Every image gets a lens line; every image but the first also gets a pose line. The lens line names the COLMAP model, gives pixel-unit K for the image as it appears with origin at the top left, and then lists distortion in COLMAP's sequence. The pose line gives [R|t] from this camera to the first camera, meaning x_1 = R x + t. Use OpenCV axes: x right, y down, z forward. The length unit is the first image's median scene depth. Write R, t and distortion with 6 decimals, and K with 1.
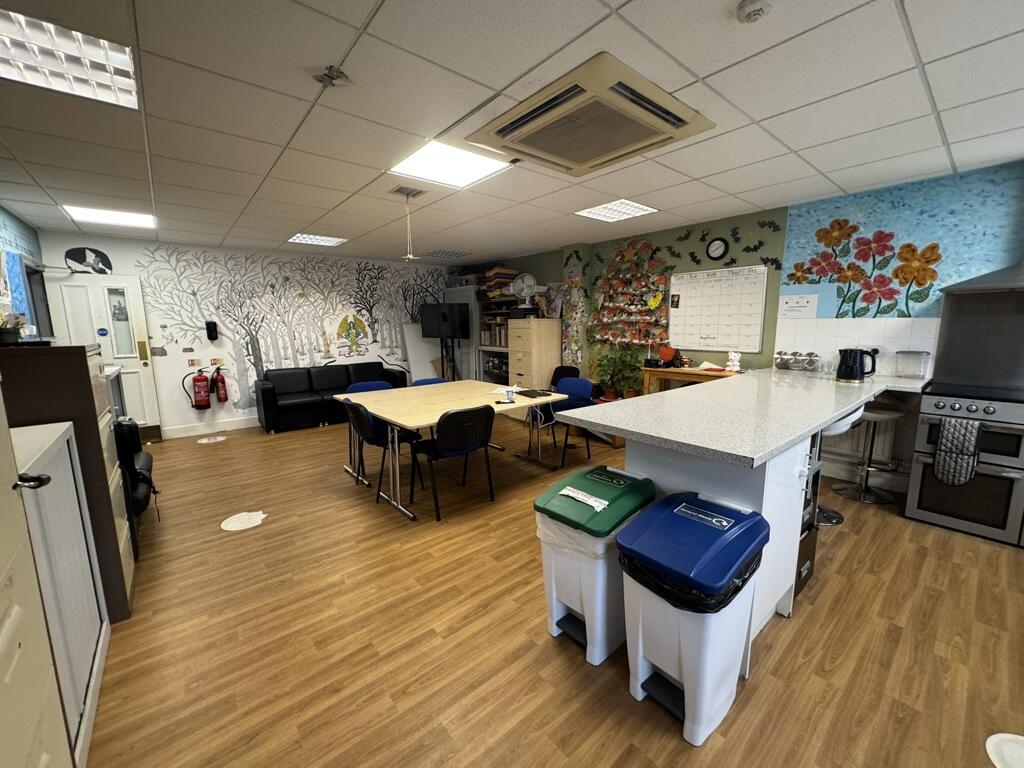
lens RADIAL K [[406.8, 0, 510.2], [0, 406.8, 384.0], [0, 0, 1]] dist [-0.001519, 0.000297]
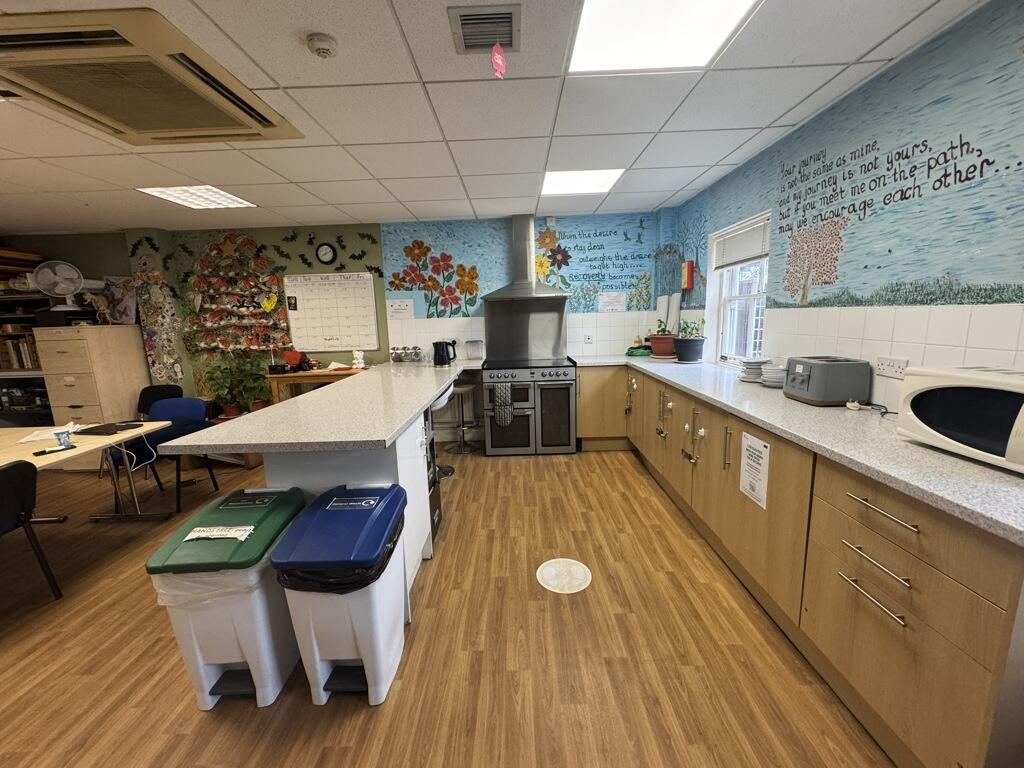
lens RADIAL K [[406.8, 0, 510.2], [0, 406.8, 384.0], [0, 0, 1]] dist [-0.001519, 0.000297]
pose [[0.650530, -0.138350, 0.746773, -0.011166], [0.139876, 0.988273, 0.061243, -0.000040], [-0.746489, 0.064615, 0.662253, -0.027939]]
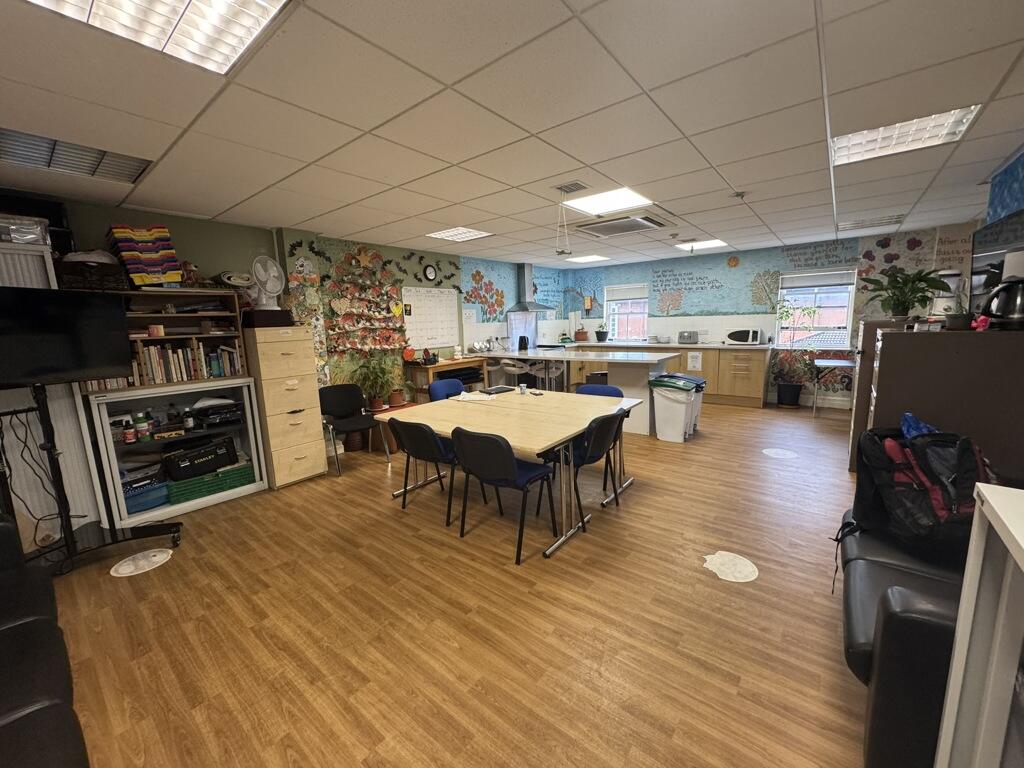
lens RADIAL K [[406.8, 0, 510.2], [0, 406.8, 384.0], [0, 0, 1]] dist [-0.001519, 0.000297]
pose [[-0.193909, -0.136911, 0.971419, -1.223353], [0.180682, 0.968290, 0.172537, -0.211847], [-0.964237, 0.208974, -0.163022, 1.390363]]
